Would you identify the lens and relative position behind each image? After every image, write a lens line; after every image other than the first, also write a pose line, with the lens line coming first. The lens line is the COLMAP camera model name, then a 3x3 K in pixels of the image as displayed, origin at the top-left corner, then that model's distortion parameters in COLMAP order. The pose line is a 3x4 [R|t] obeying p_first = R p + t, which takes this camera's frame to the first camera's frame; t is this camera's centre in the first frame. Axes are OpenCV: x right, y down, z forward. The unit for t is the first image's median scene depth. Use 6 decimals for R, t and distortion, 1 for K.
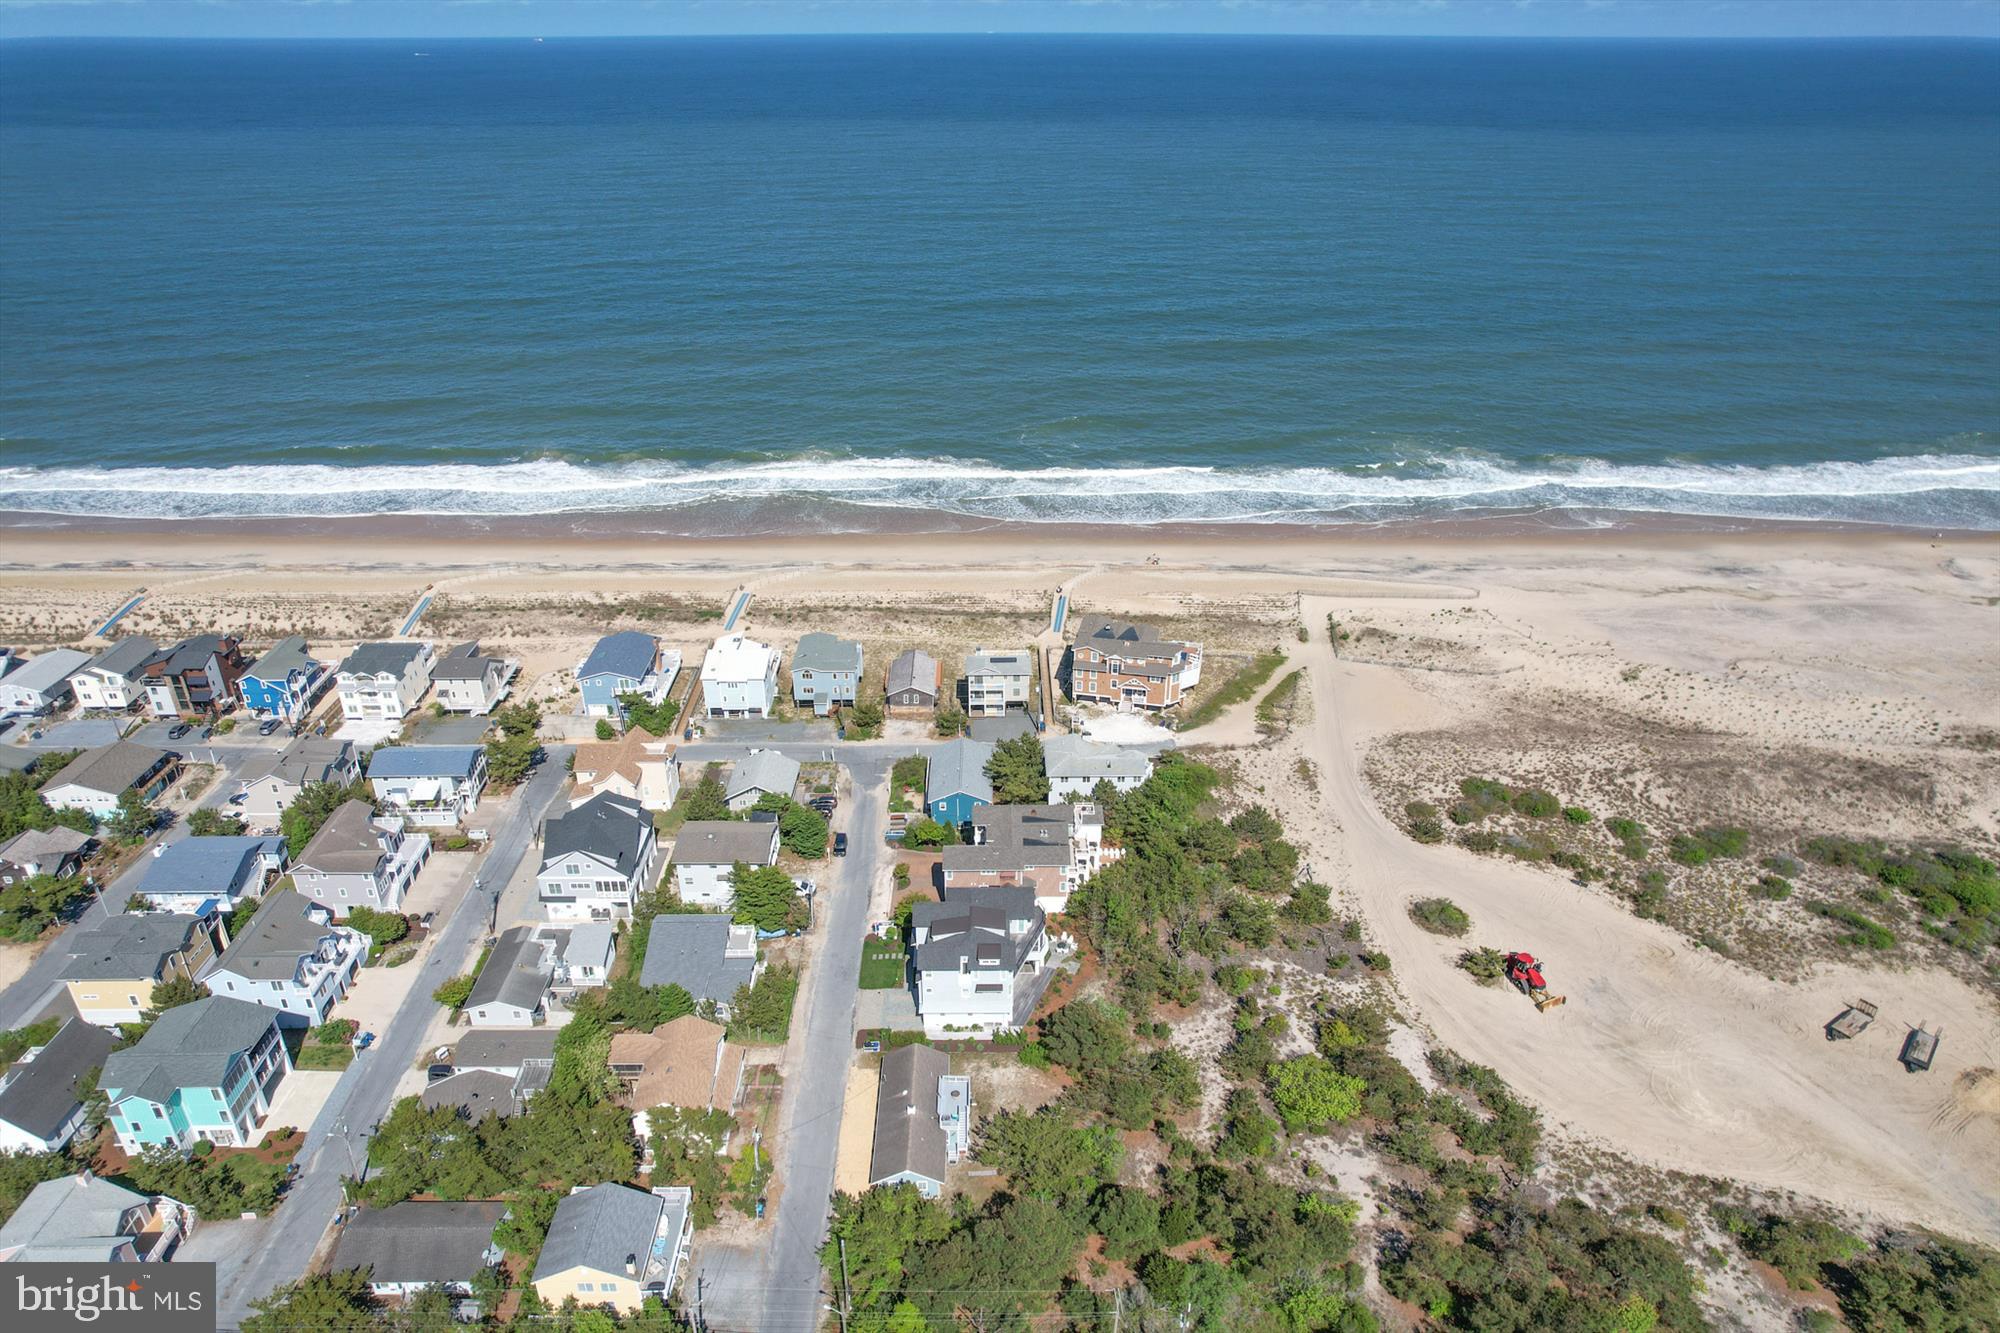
lens RADIAL K [[1271.6, 0, 998.0], [0, 1271.6, 685.5], [0, 0, 1]] dist [-0.069234, 0.057705]
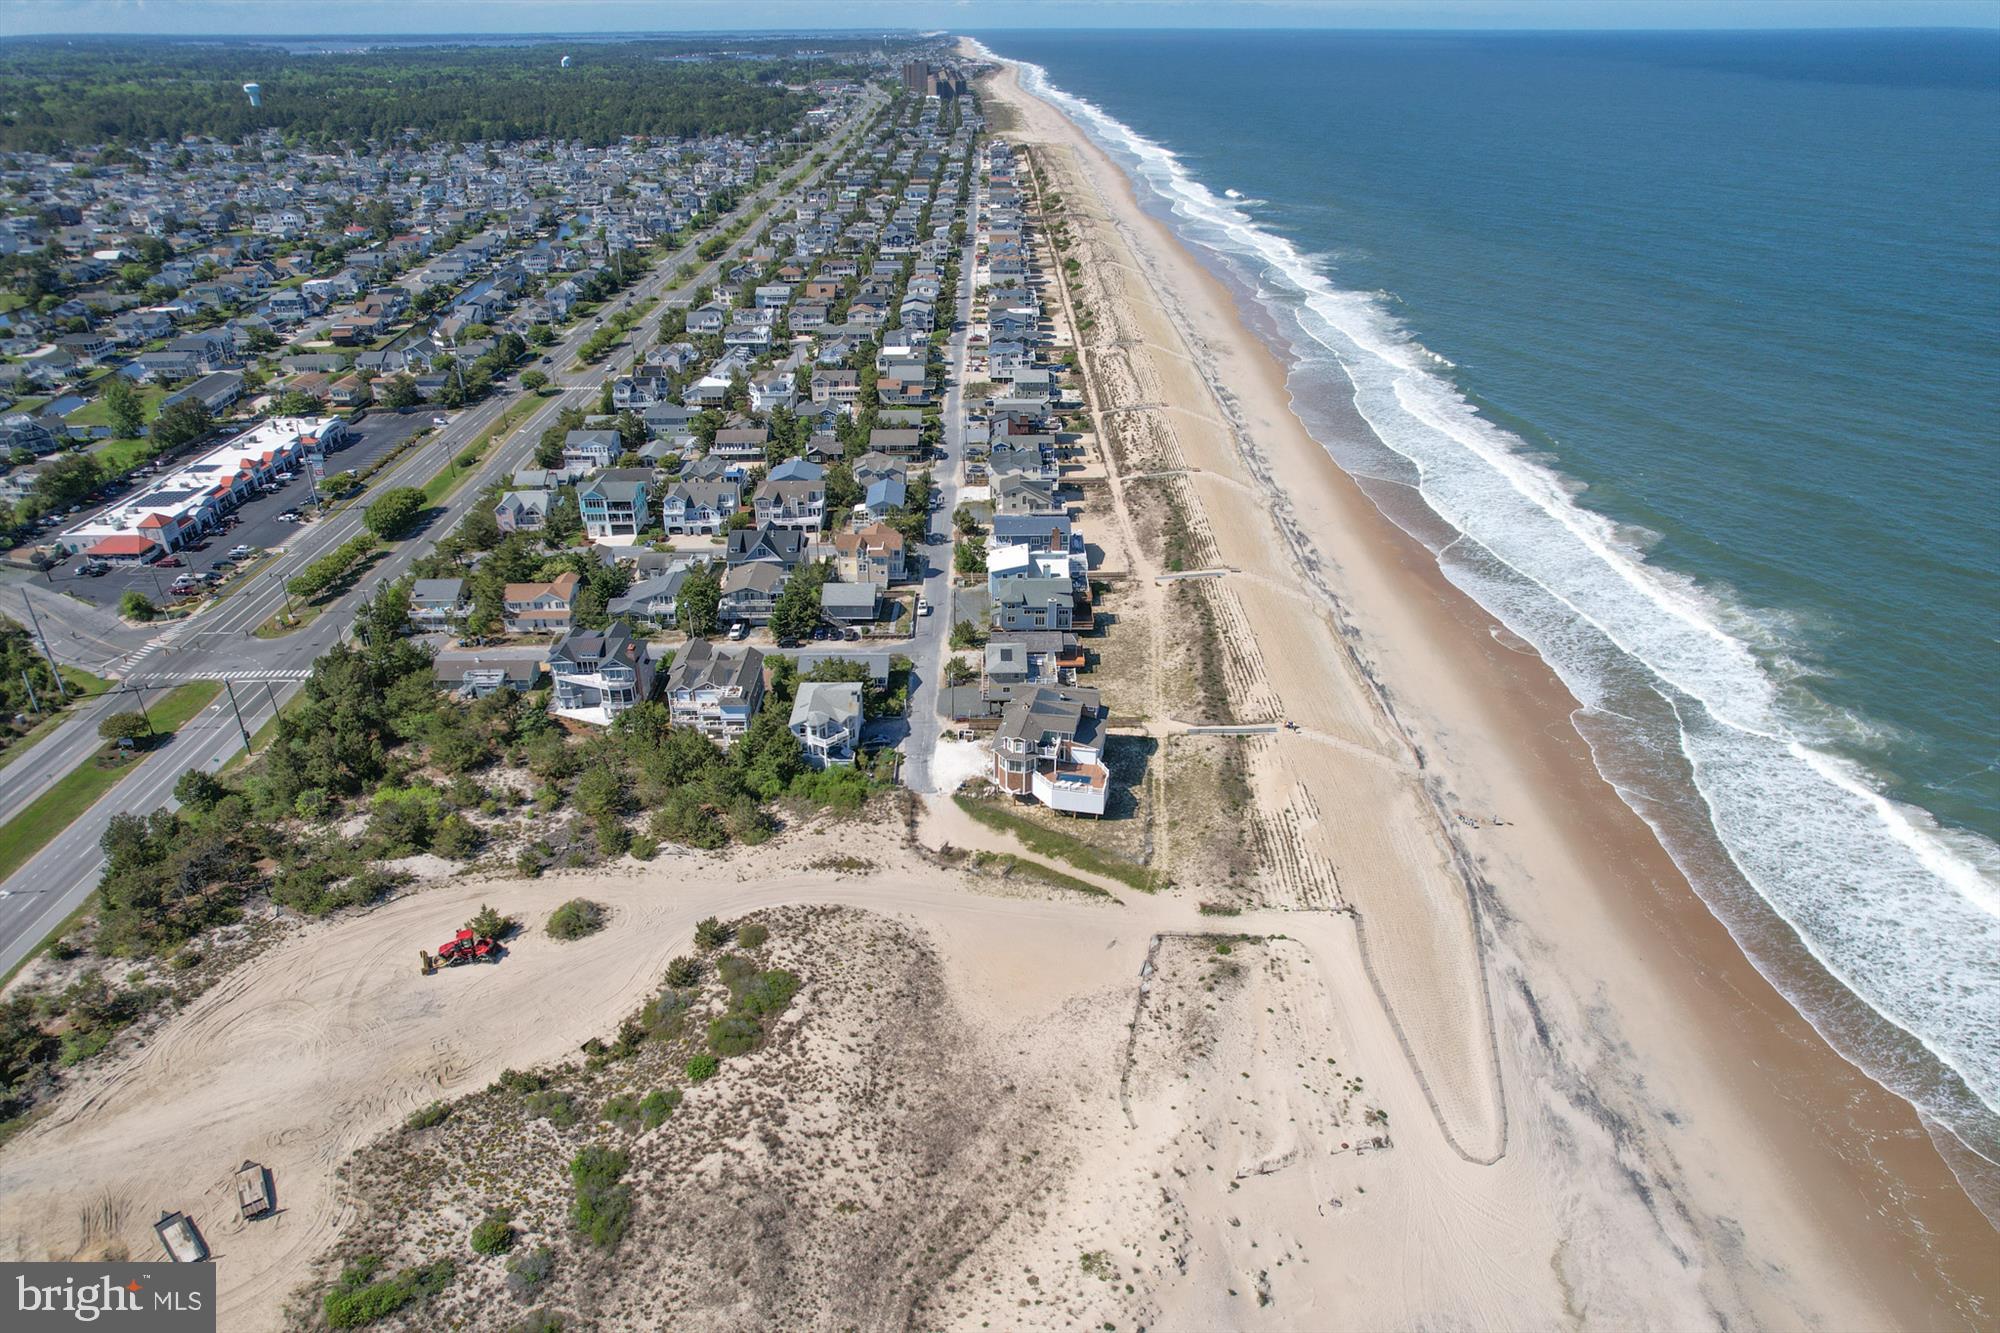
lens RADIAL K [[1271.6, 0, 998.0], [0, 1271.6, 685.5], [0, 0, 1]] dist [-0.069234, 0.057705]
pose [[-0.004867, 0.469374, -0.882986, 0.926211], [-0.462458, 0.781842, 0.418158, -0.429105], [0.886628, 0.410379, 0.213261, 0.821510]]
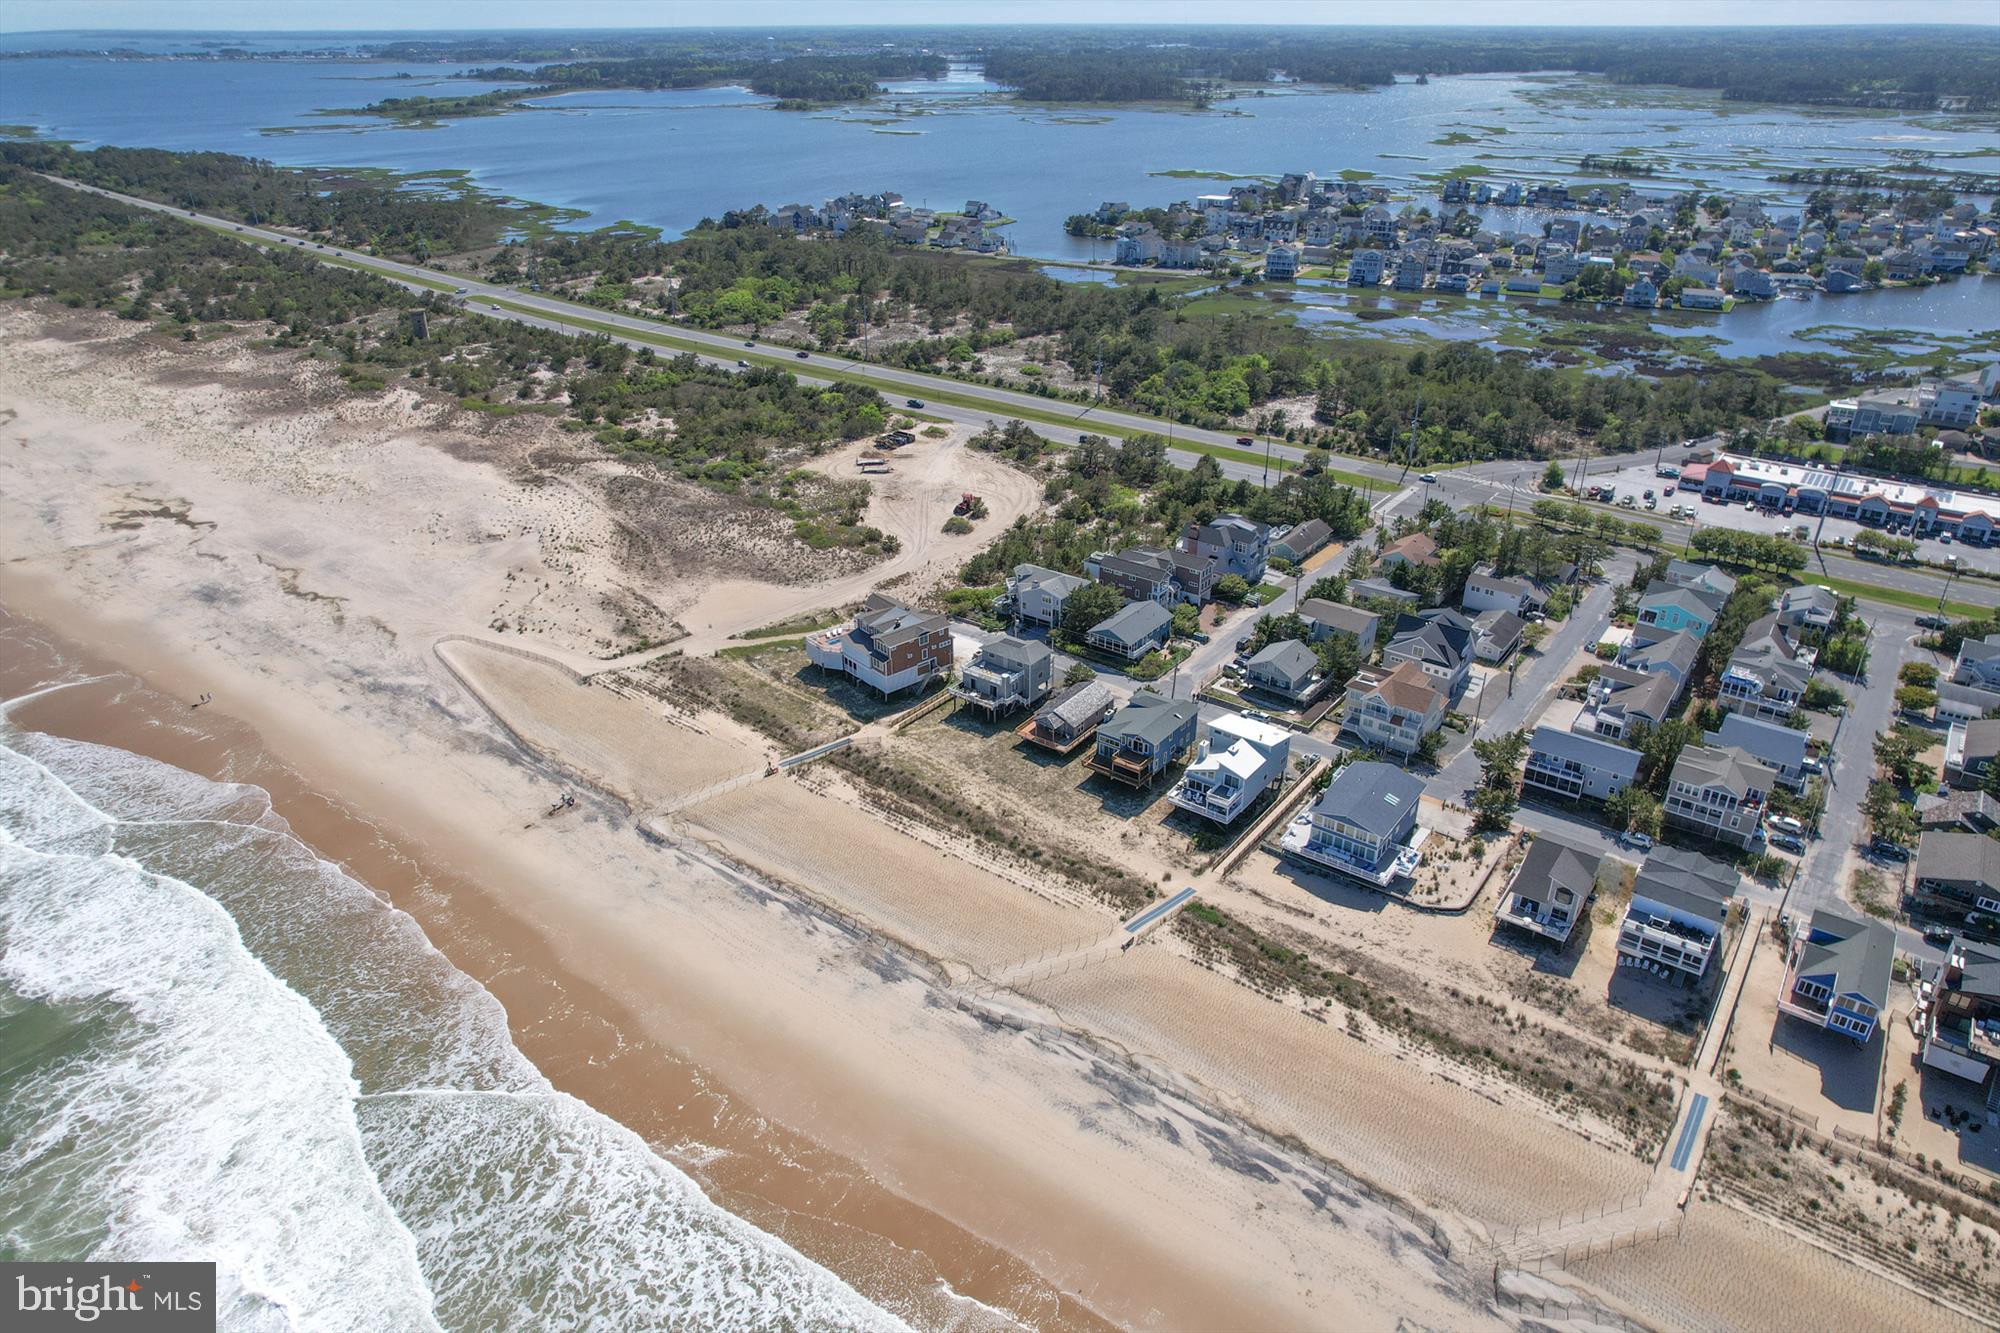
lens RADIAL K [[1271.6, 0, 998.0], [0, 1271.6, 685.5], [0, 0, 1]] dist [-0.069234, 0.057705]
pose [[-0.795620, -0.282485, 0.535901, -0.558656], [0.285808, 0.604948, 0.743203, -0.783319], [-0.534137, 0.744473, -0.400573, 1.490408]]
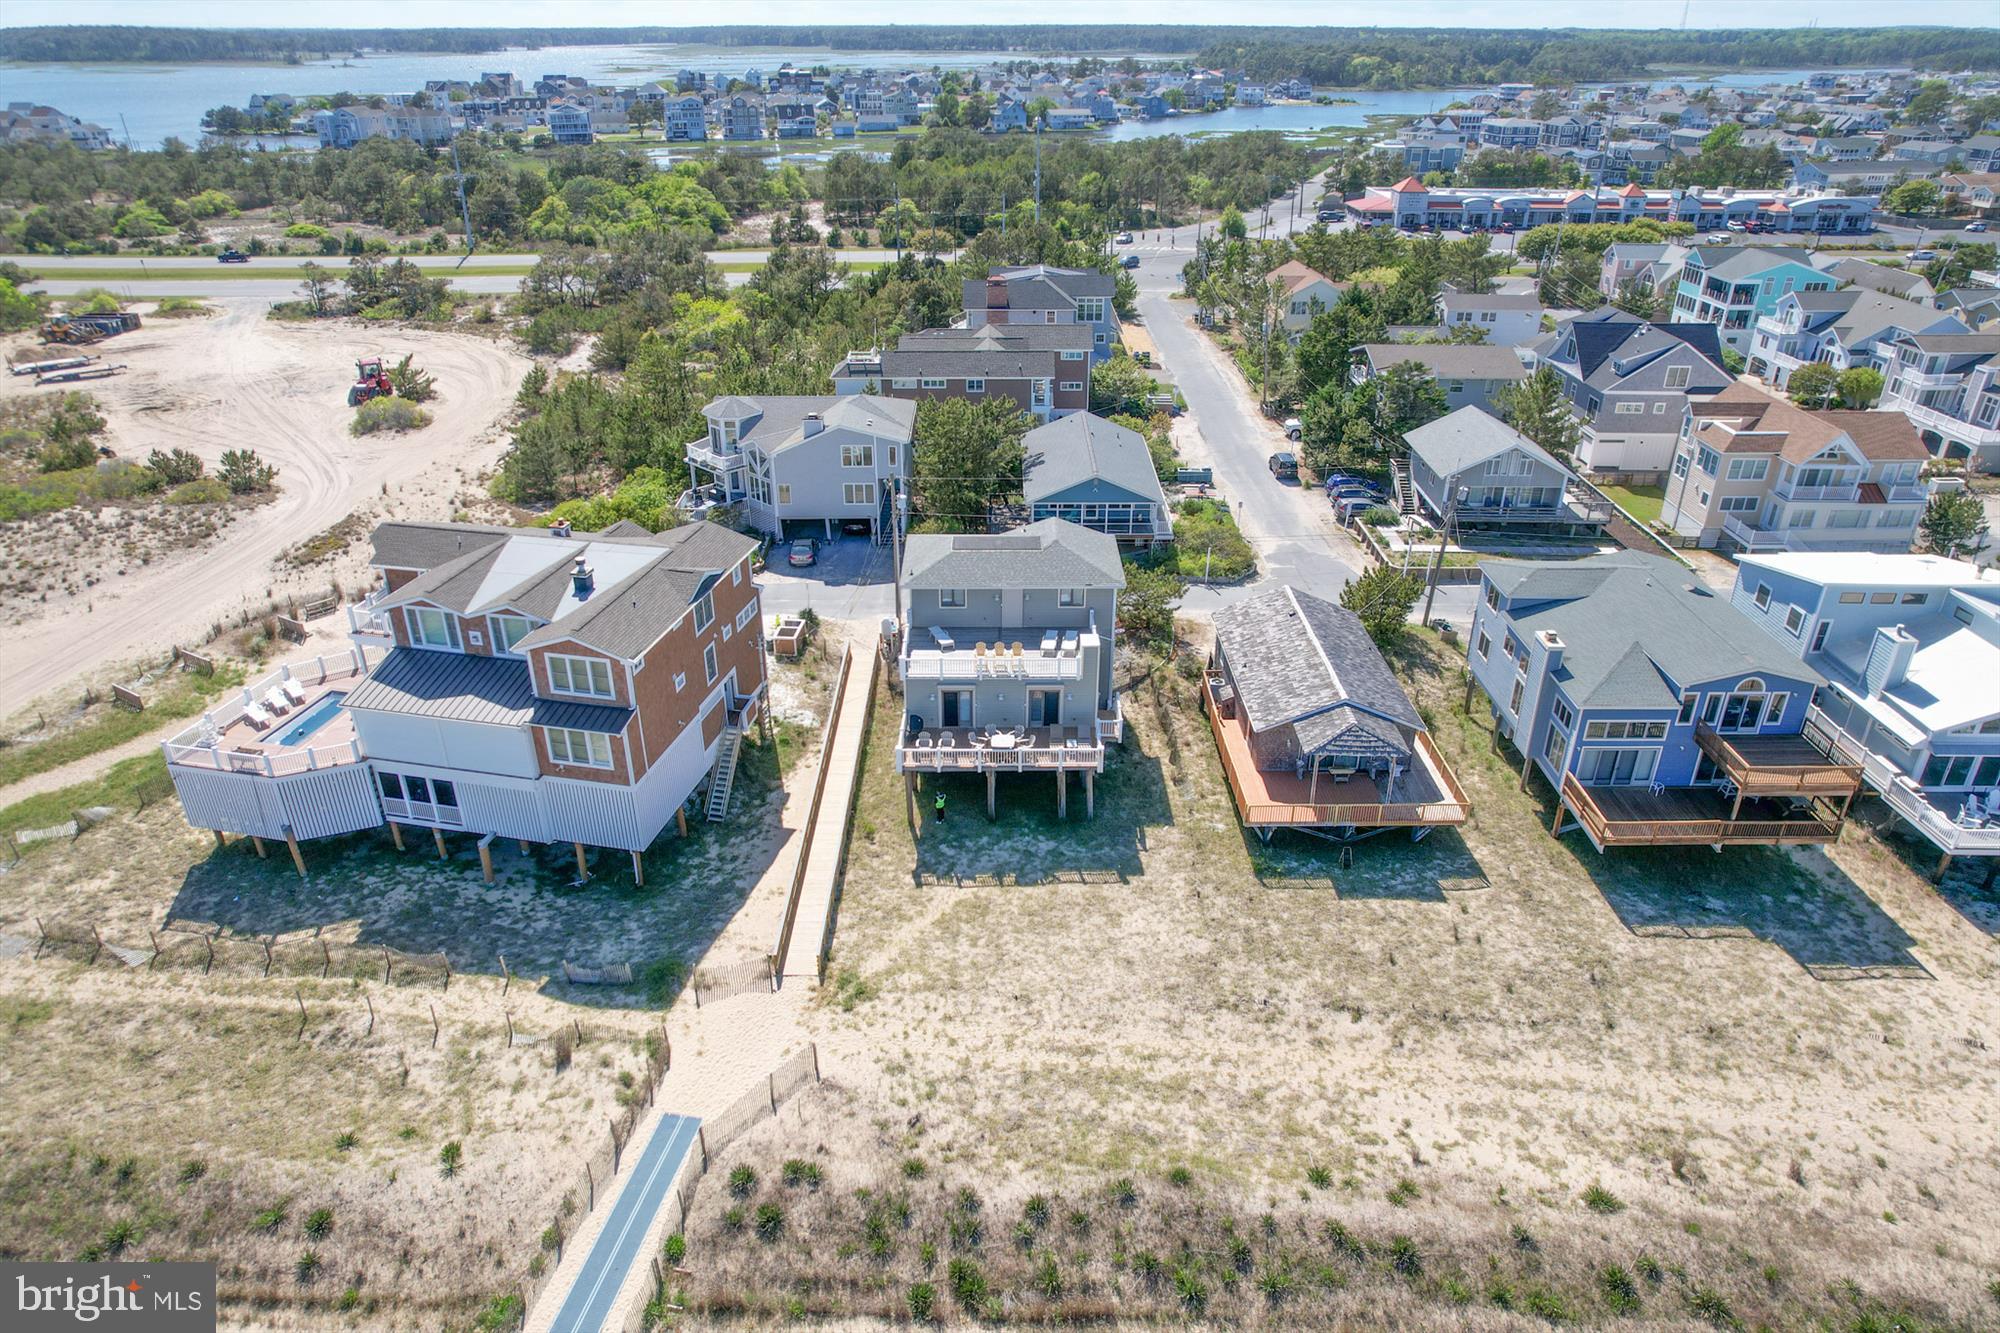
lens RADIAL K [[1271.6, 0, 998.0], [0, 1271.6, 685.5], [0, 0, 1]] dist [-0.069234, 0.057705]
pose [[-0.999991, -0.001836, 0.003782, 0.002935], [0.002087, 0.564113, 0.825695, -0.257543], [-0.003649, 0.825696, -0.564104, 1.241281]]
